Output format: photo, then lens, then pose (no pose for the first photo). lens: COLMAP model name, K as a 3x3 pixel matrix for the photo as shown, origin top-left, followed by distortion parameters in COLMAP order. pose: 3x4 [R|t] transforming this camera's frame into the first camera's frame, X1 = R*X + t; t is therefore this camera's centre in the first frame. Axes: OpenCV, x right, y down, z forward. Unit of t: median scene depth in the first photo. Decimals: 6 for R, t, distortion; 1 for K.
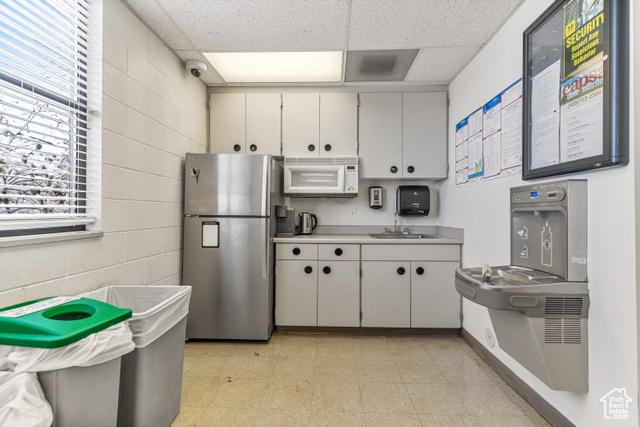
lens RADIAL K [[292.6, 0, 320.0], [0, 292.6, 212.0], [0, 0, 1]] dist [0.021699, -0.000095]
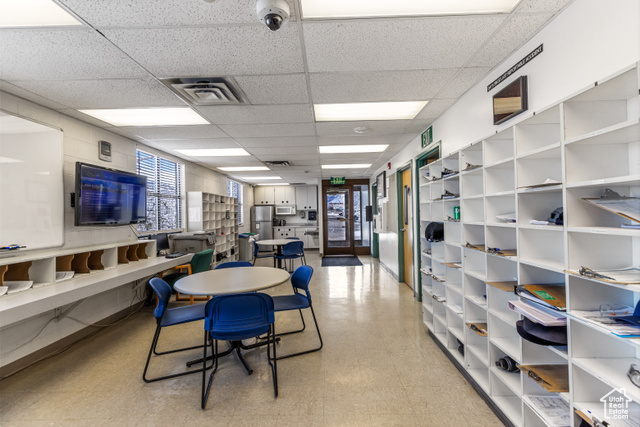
lens RADIAL K [[292.6, 0, 318.8], [0, 292.6, 213.6], [0, 0, 1]] dist [0.021699, -0.000095]
pose [[0.999652, -0.024734, 0.009158, 0.381552], [0.024730, 0.999694, 0.000600, -0.066835], [-0.009170, -0.000373, 0.999958, -2.648579]]
